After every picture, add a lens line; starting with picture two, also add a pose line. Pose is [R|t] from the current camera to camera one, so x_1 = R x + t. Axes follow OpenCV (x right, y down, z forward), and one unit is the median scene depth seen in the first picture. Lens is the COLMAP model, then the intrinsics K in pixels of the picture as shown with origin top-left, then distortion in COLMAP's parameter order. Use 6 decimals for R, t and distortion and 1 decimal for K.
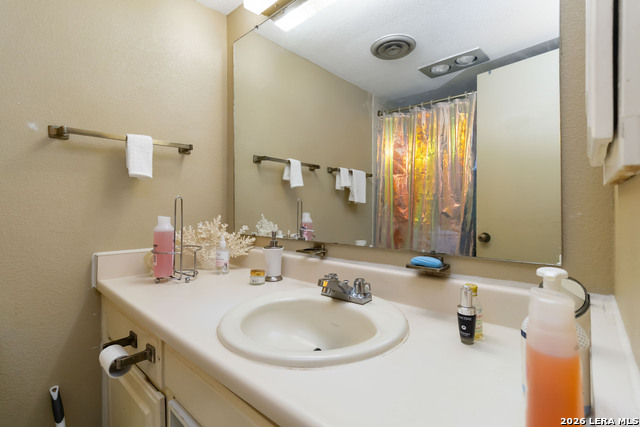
lens RADIAL K [[297.3, 0, 322.0], [0, 297.3, 211.9], [0, 0, 1]] dist [0.002917, 0.000764]
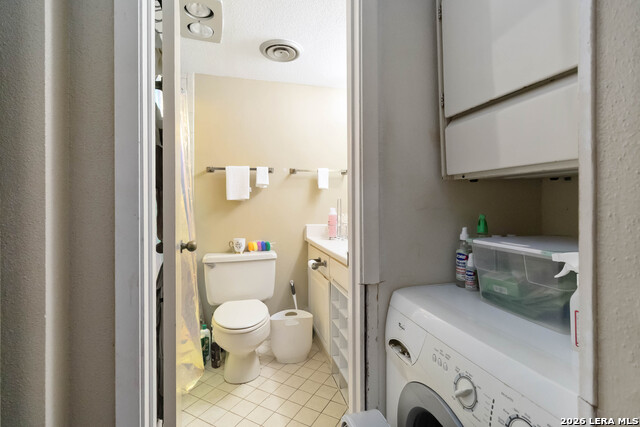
lens RADIAL K [[297.3, 0, 322.0], [0, 297.3, 211.9], [0, 0, 1]] dist [0.002917, 0.000764]
pose [[0.835433, -0.002610, -0.549586, 0.556695], [-0.001783, 0.999971, -0.007461, 0.061938], [0.549589, 0.007213, 0.835404, -0.784262]]
